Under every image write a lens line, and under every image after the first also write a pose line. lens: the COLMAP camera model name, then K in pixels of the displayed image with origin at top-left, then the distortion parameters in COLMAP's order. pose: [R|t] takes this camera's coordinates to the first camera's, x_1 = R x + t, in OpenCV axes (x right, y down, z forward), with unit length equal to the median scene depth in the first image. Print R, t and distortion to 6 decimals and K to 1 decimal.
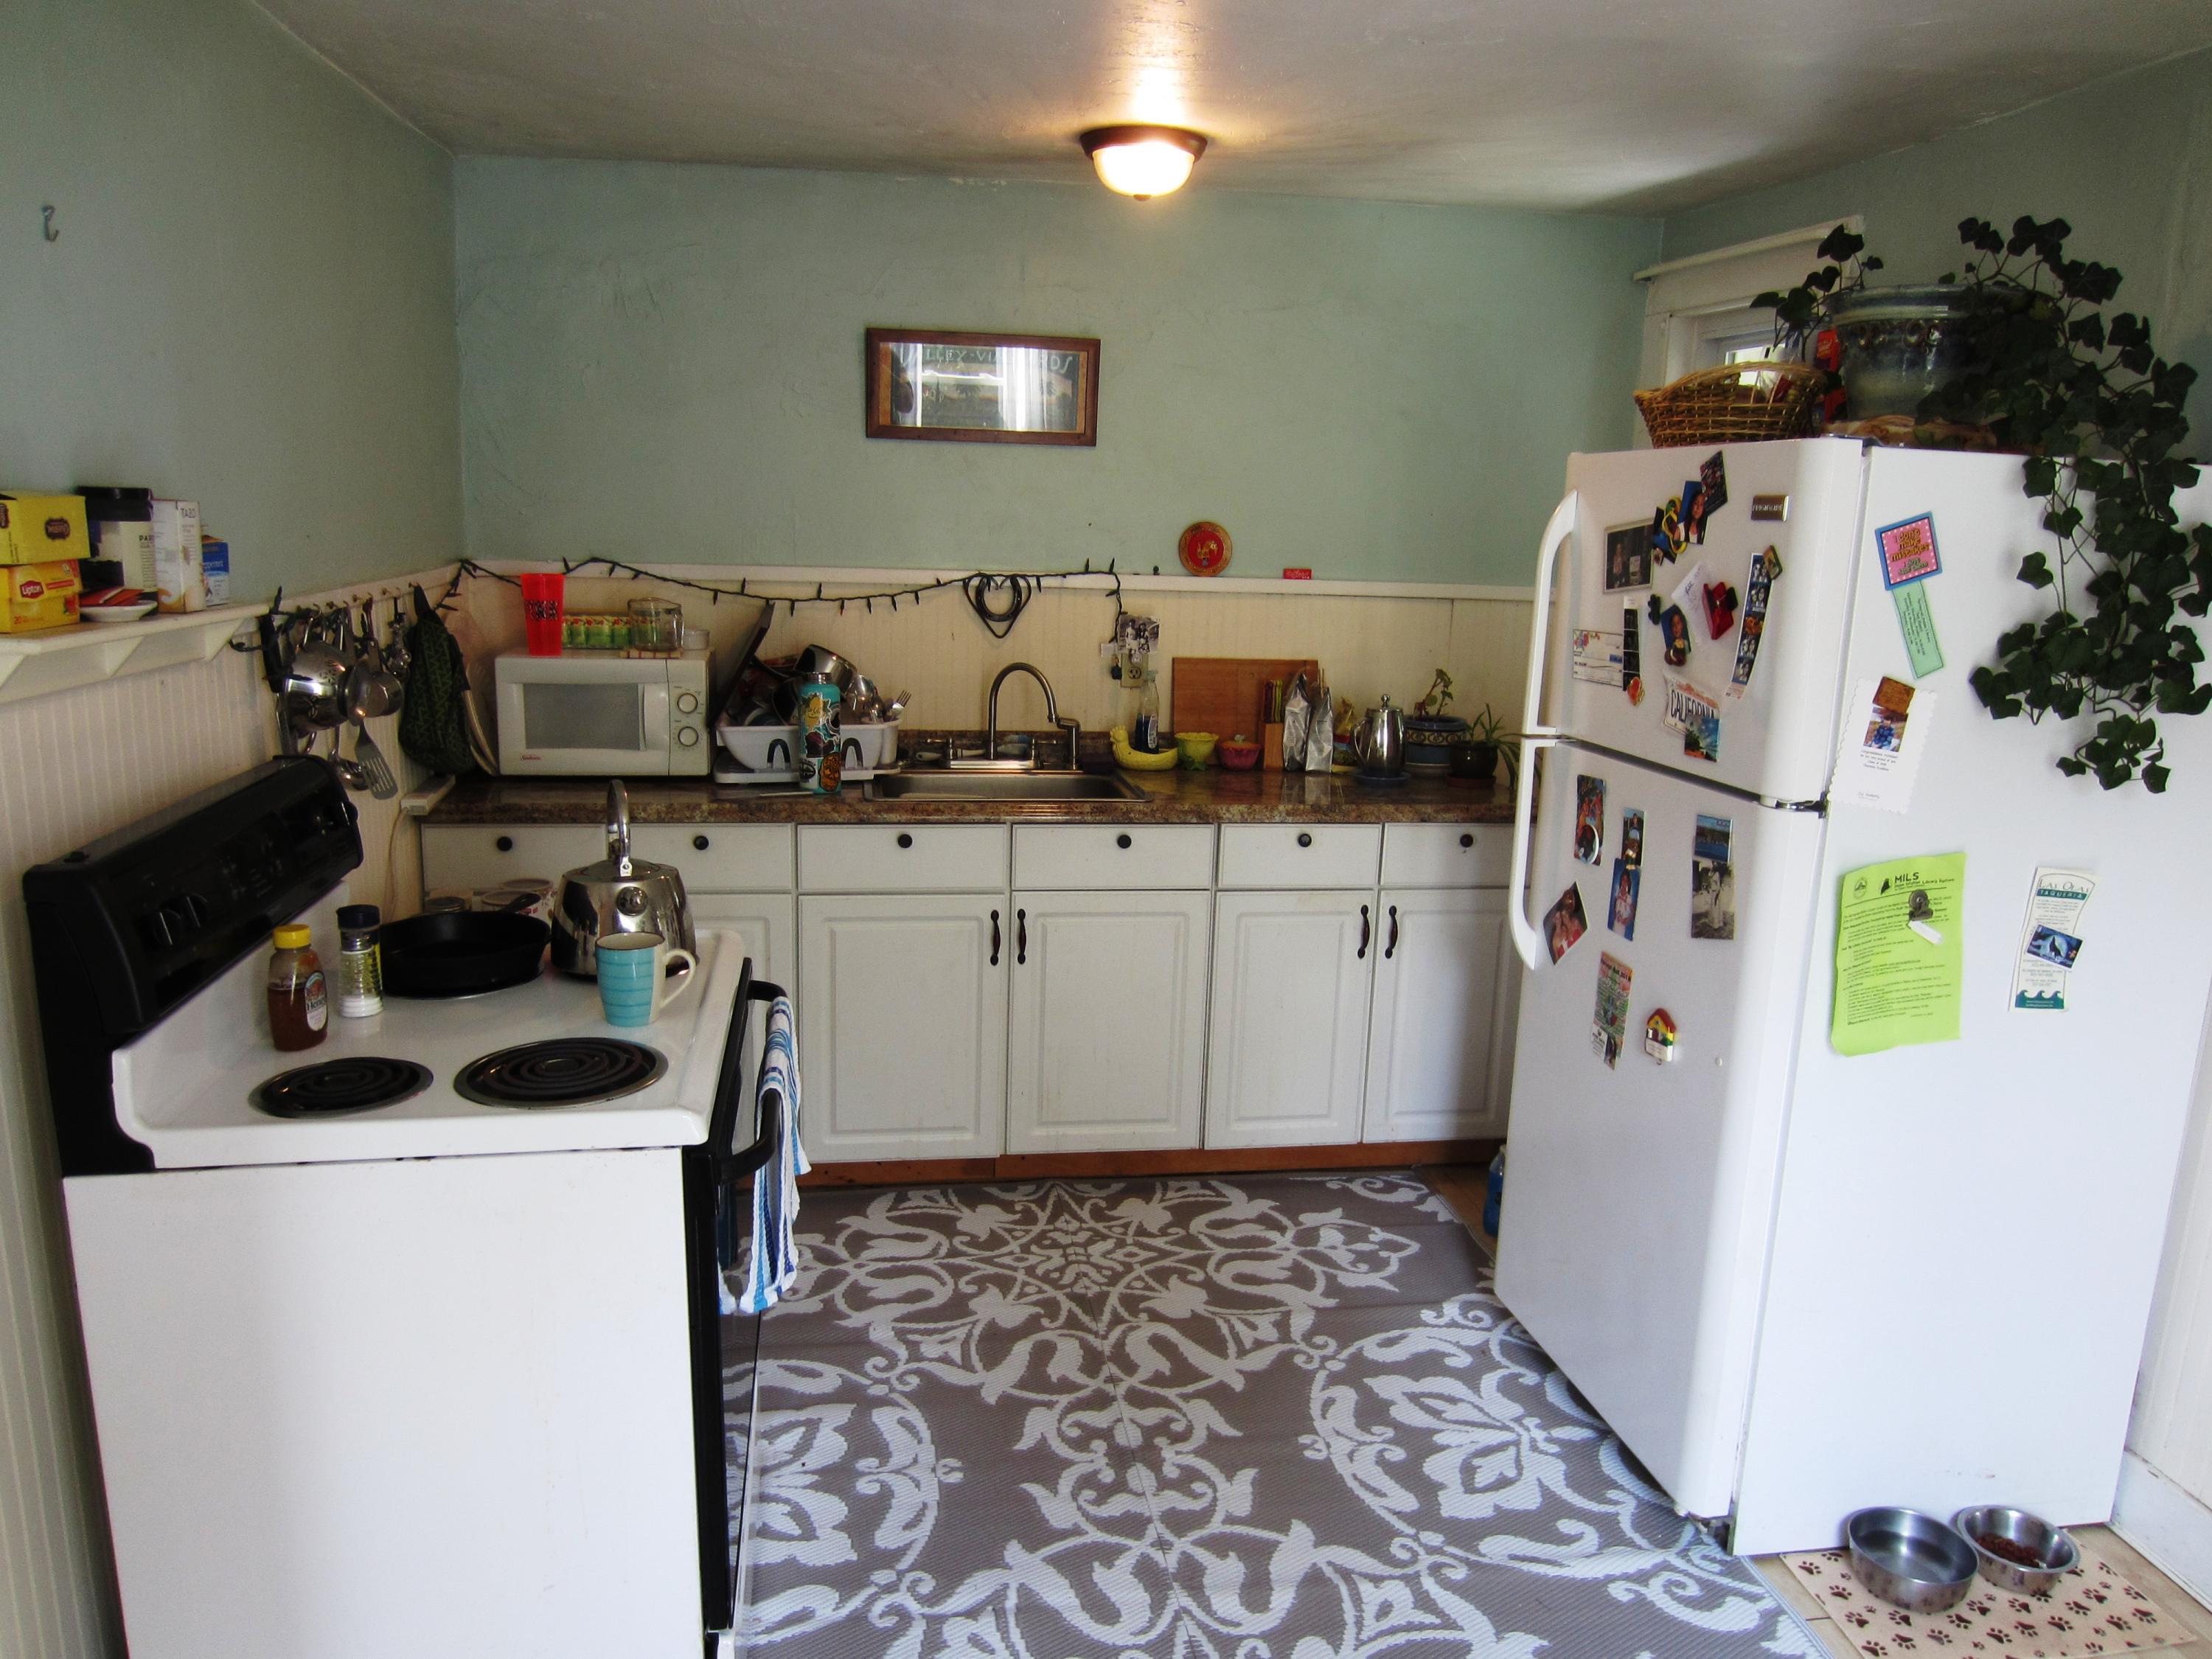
lens RADIAL K [[1565.7, 0, 1118.6], [0, 1565.7, 840.2], [0, 0, 1]] dist [-0.047777, 0.028546]
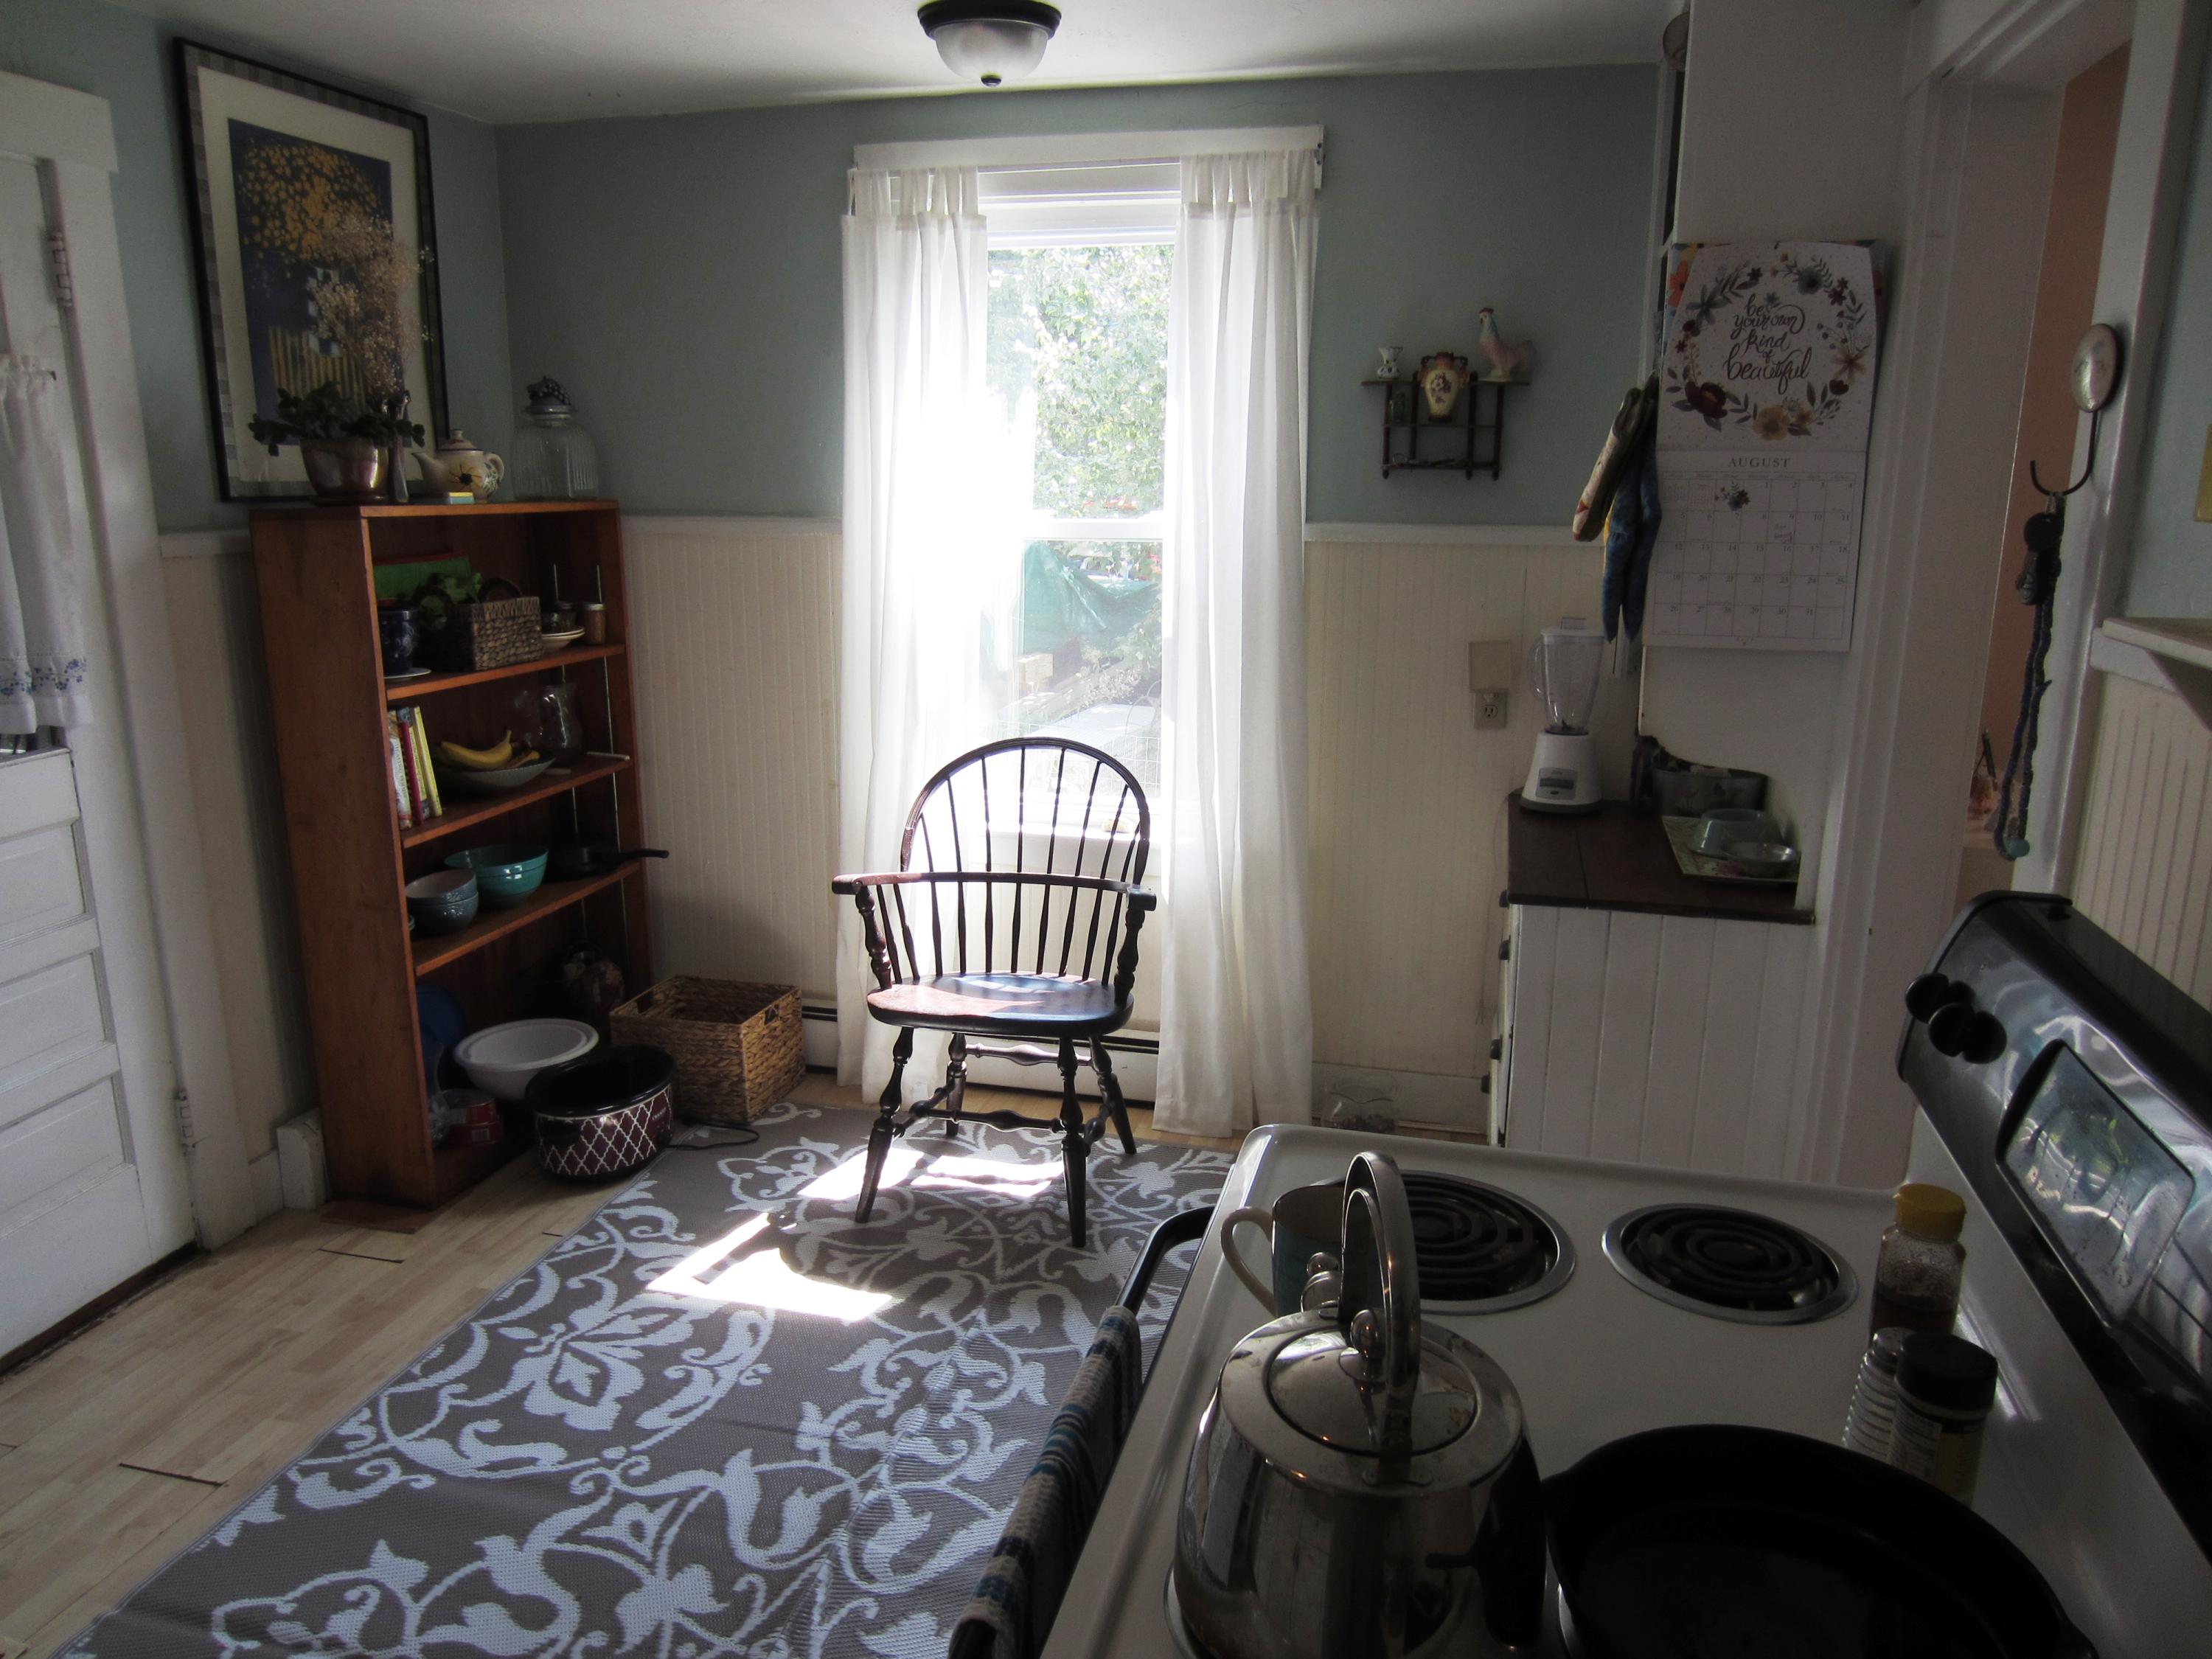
lens RADIAL K [[1565.7, 0, 1118.6], [0, 1565.7, 840.2], [0, 0, 1]] dist [-0.047777, 0.028546]
pose [[-0.920557, -0.135574, 0.366325, -0.383462], [0.040533, 0.899615, 0.434799, -0.320517], [-0.388498, 0.415106, -0.822652, 1.491472]]
